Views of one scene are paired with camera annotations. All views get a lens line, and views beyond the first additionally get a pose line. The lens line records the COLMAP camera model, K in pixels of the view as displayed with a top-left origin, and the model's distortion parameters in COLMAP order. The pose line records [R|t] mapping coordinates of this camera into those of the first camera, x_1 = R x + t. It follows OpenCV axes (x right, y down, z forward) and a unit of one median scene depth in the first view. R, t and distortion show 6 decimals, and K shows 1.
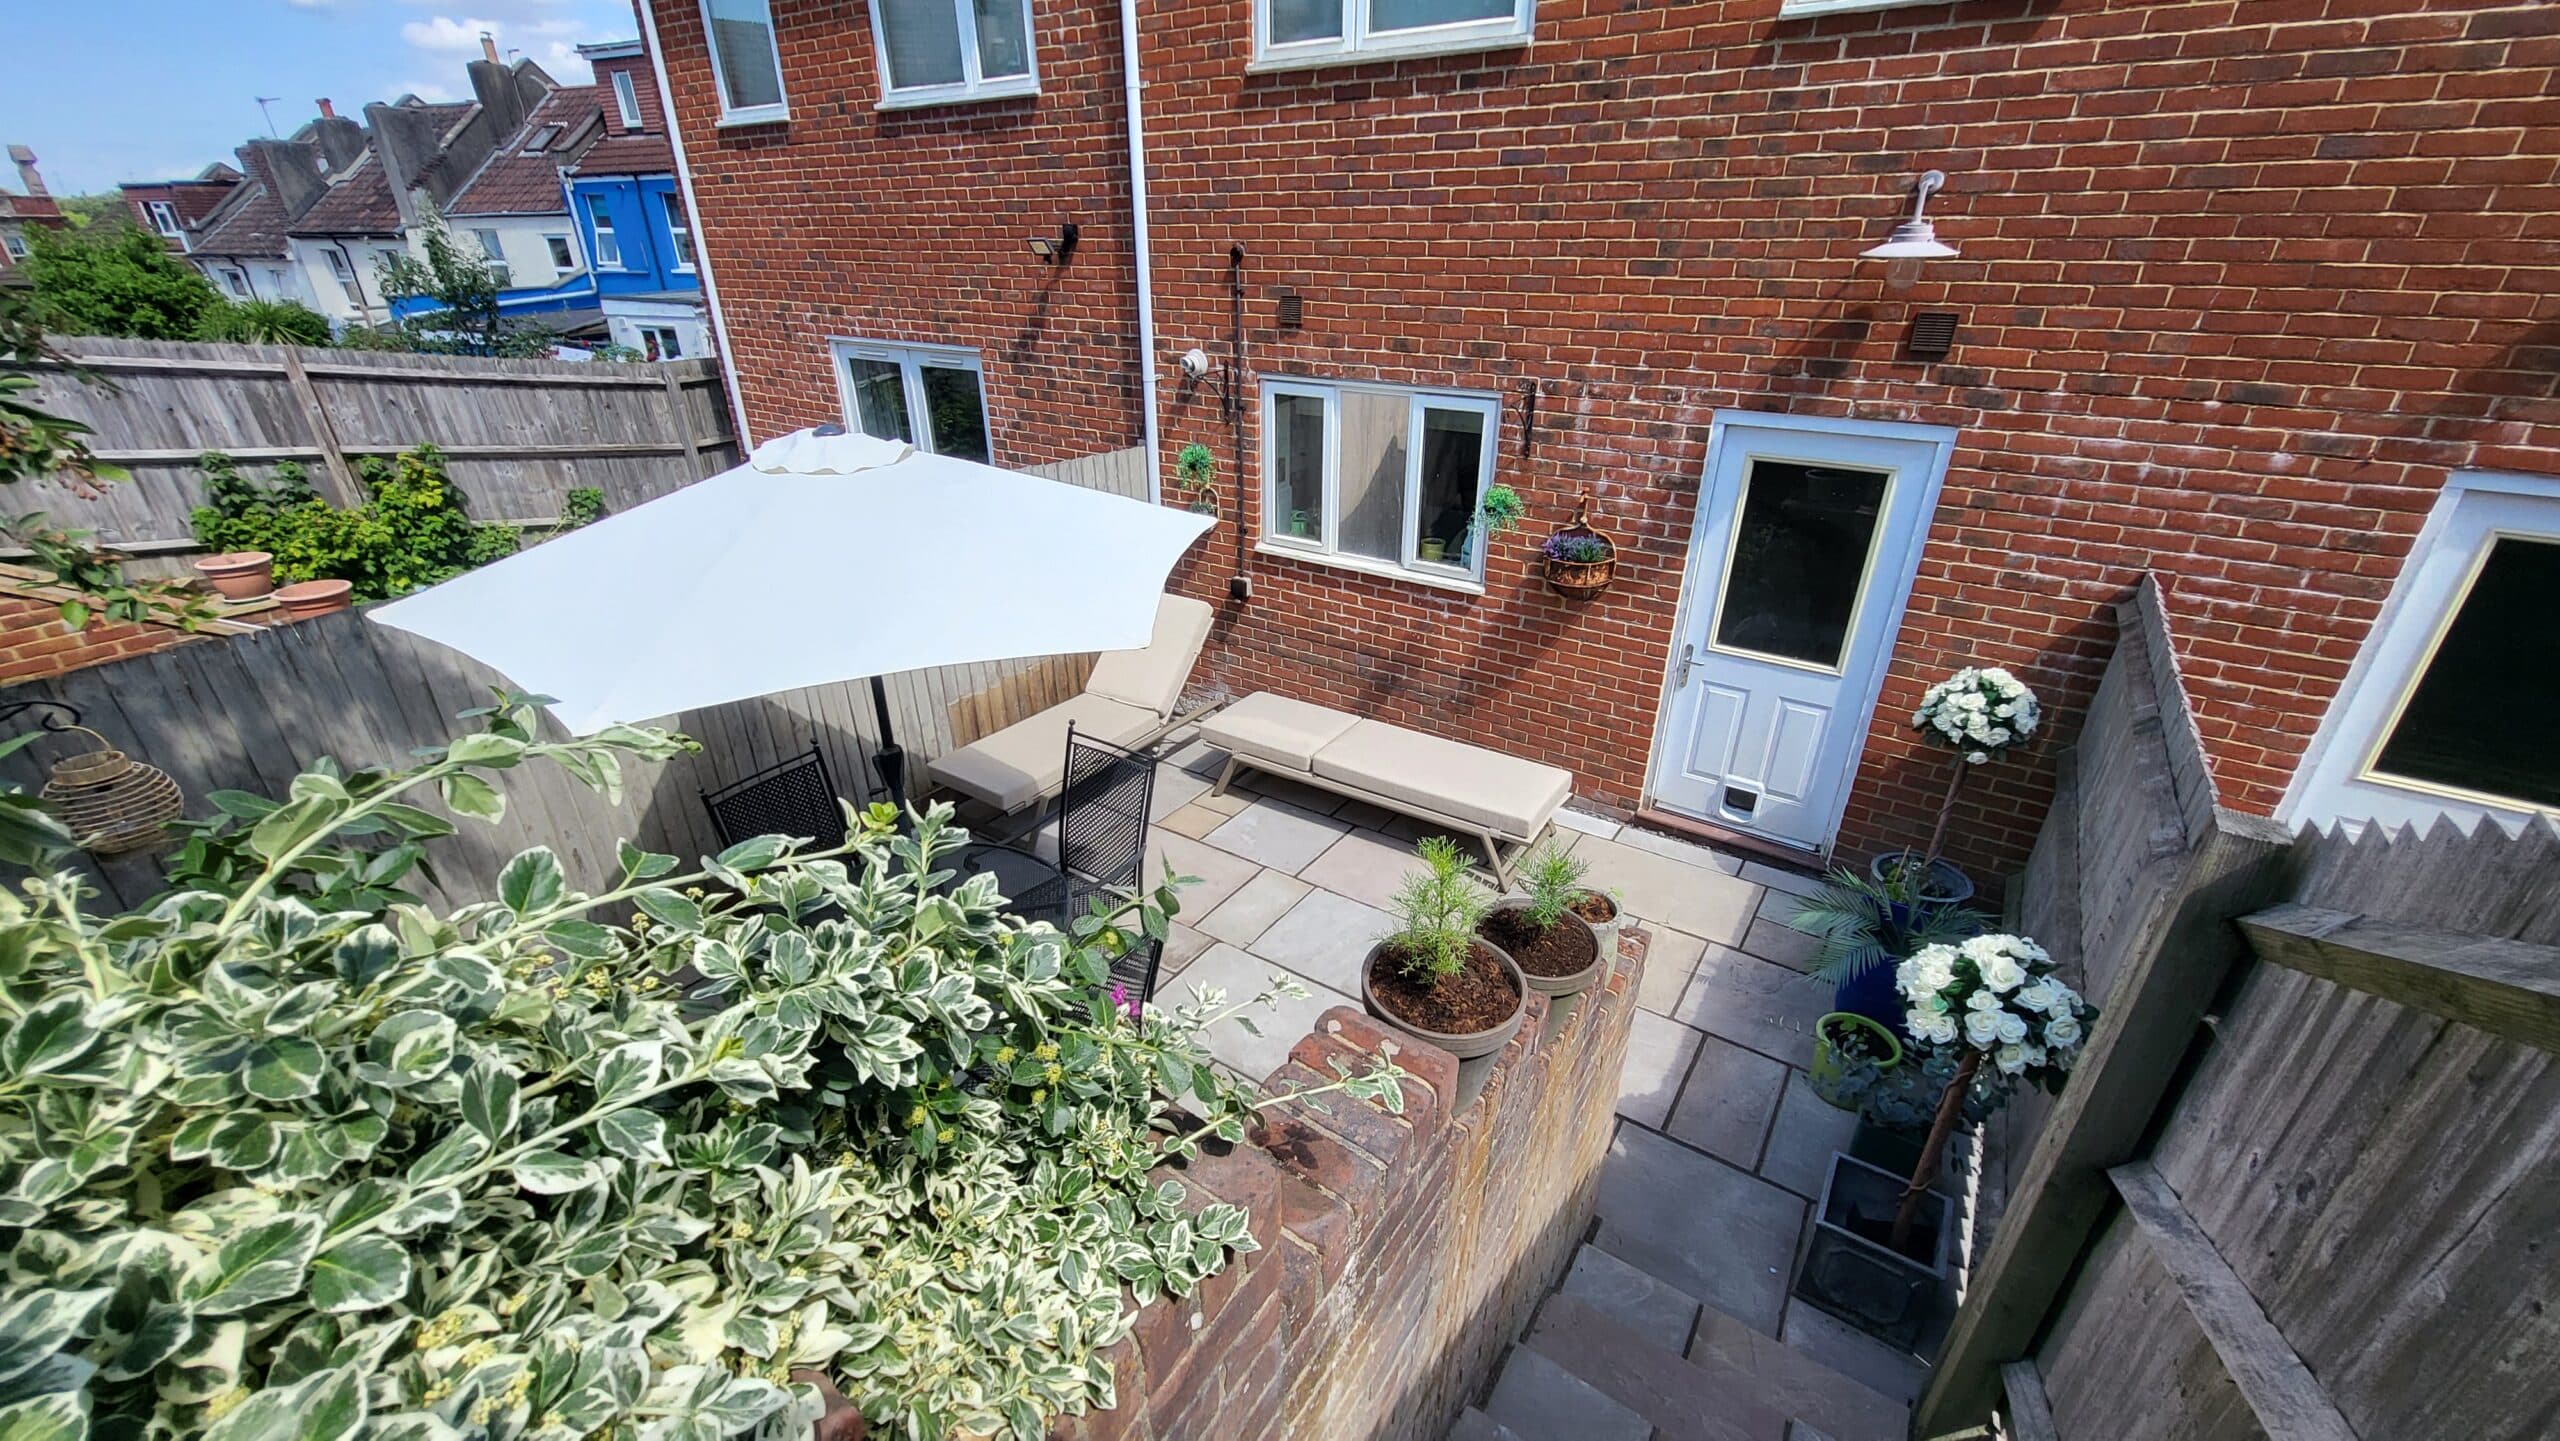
lens RADIAL K [[1005.9, 0, 1262.6], [0, 1005.9, 736.9], [0, 0, 1]] dist [0.003100, -0.000425]
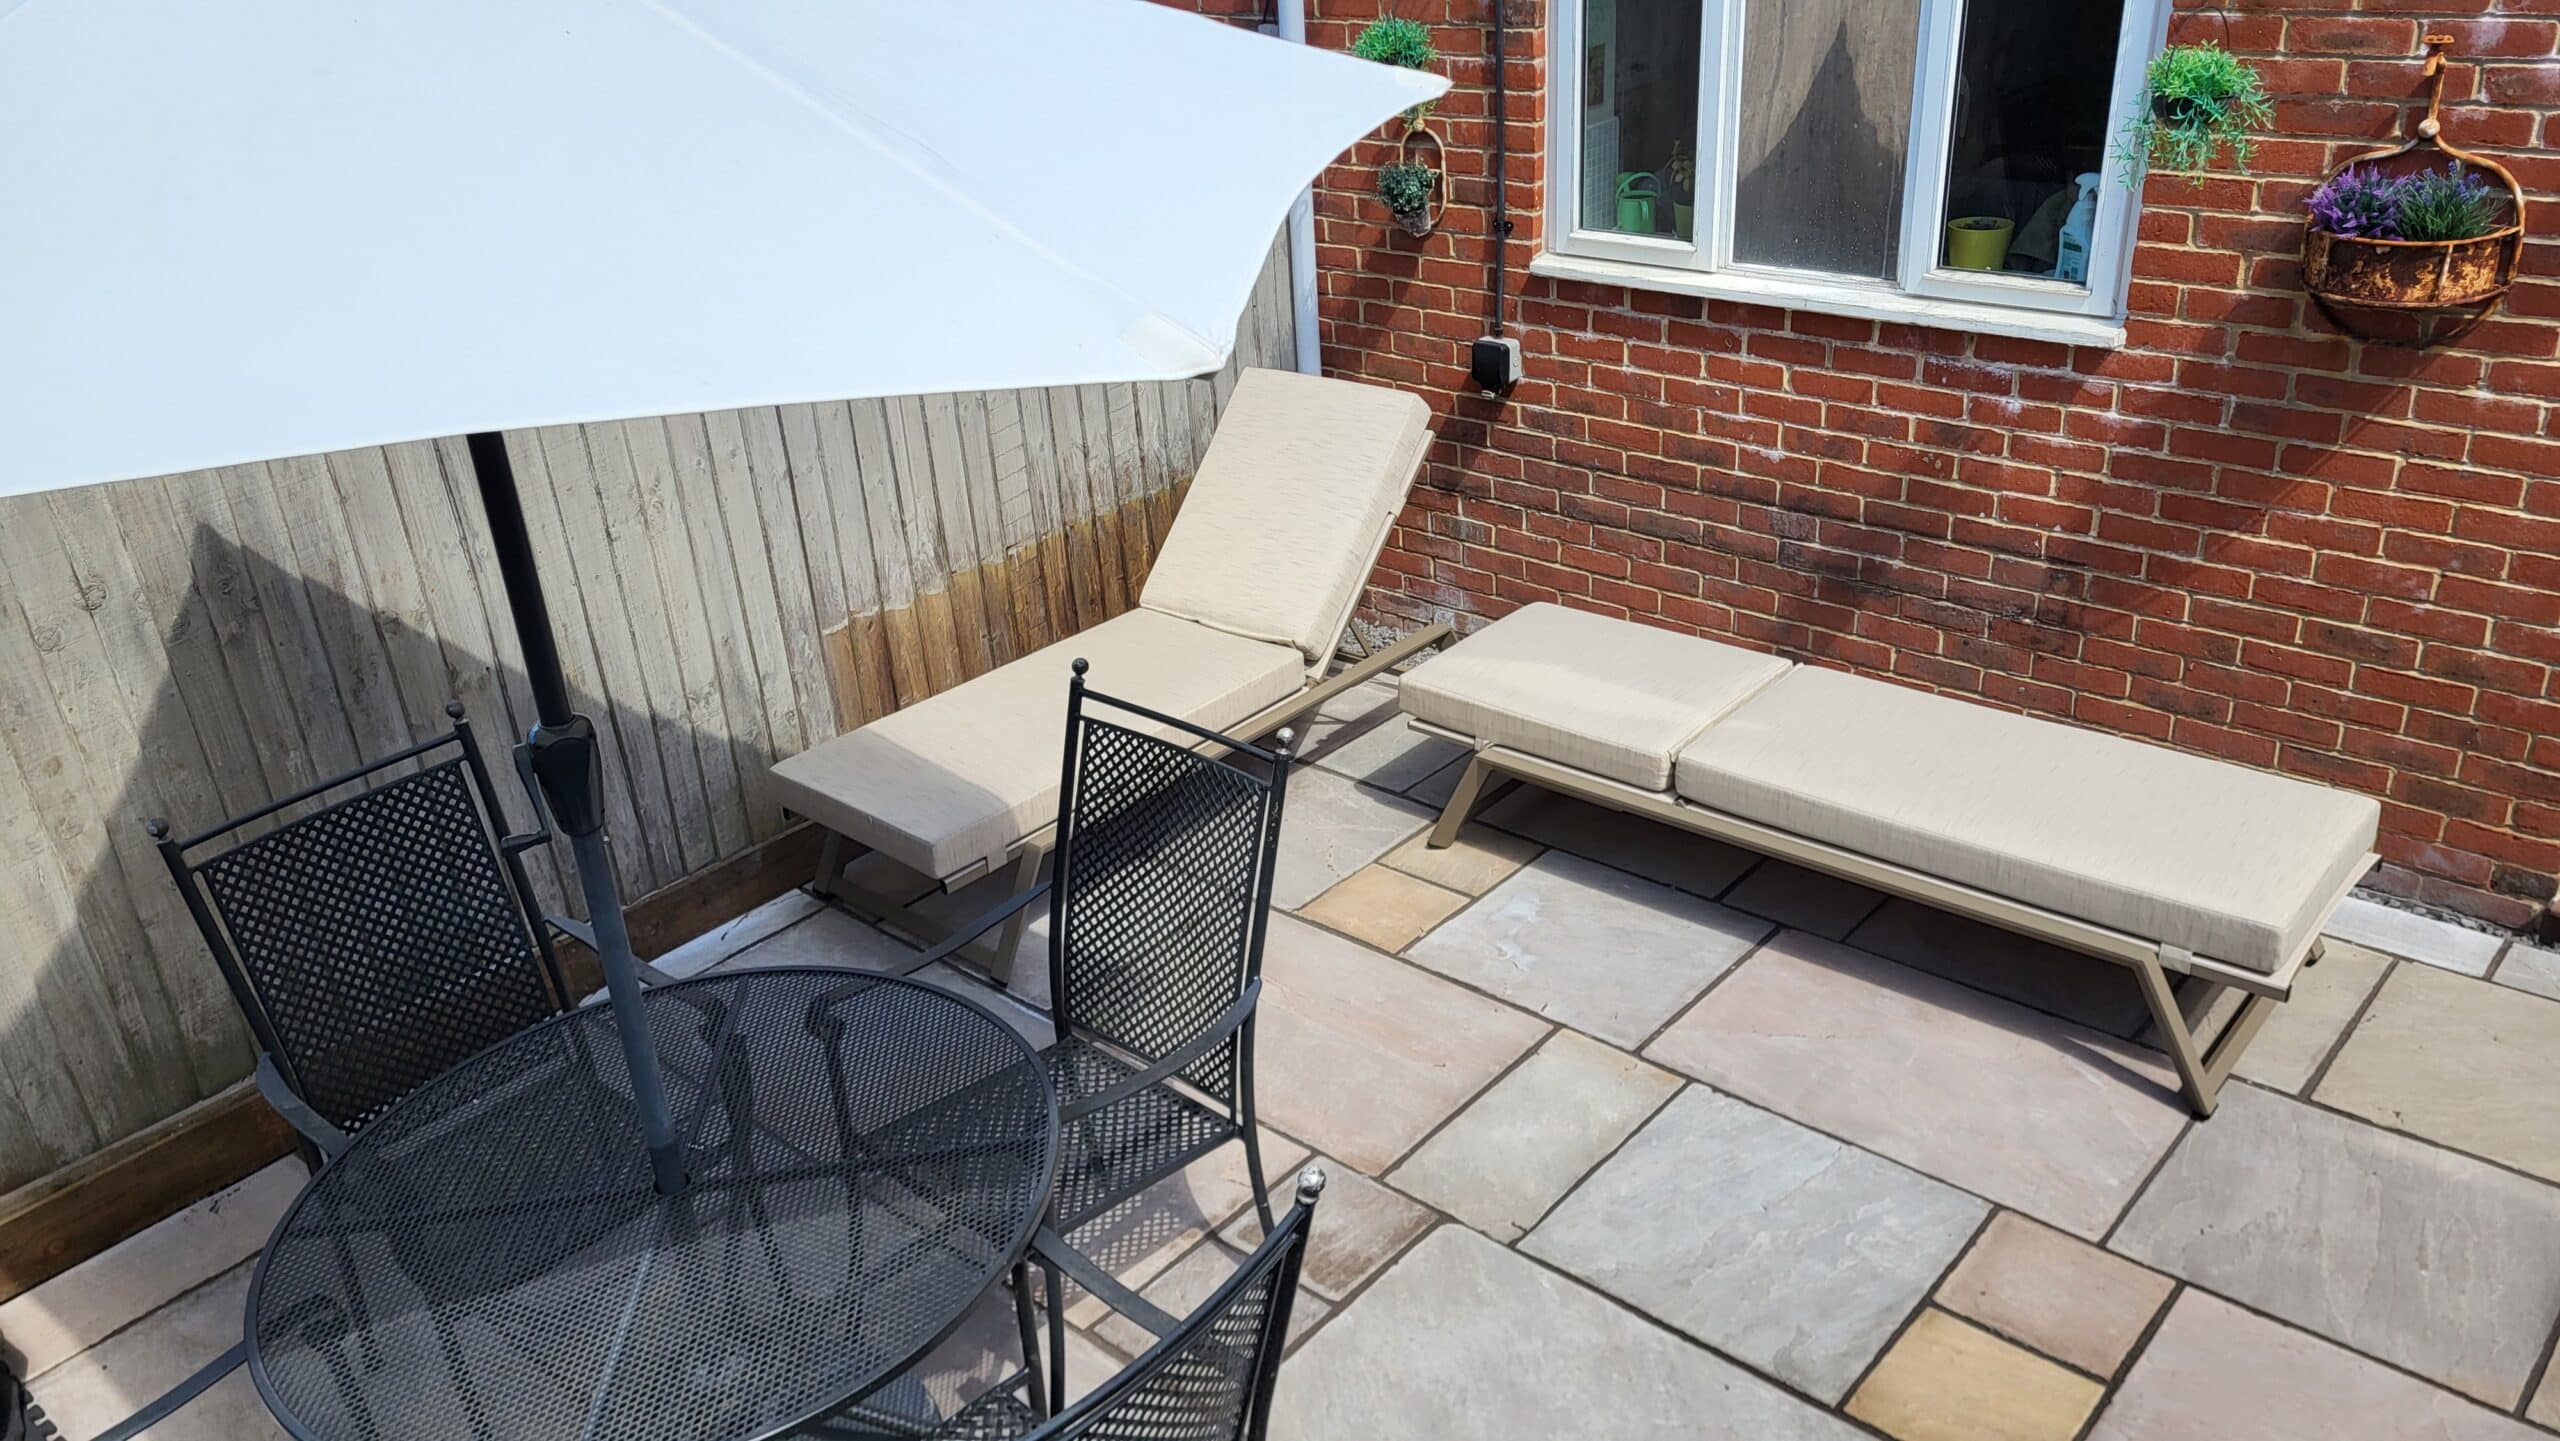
lens RADIAL K [[1891.6, 0, 1217.8], [0, 1891.6, 748.4], [0, 0, 1]] dist [0.001320, -0.002683]
pose [[0.987906, 0.004488, -0.154990, -0.014006], [-0.001906, 0.999857, 0.016800, 0.004051], [0.155043, -0.016302, 0.987773, 0.195360]]
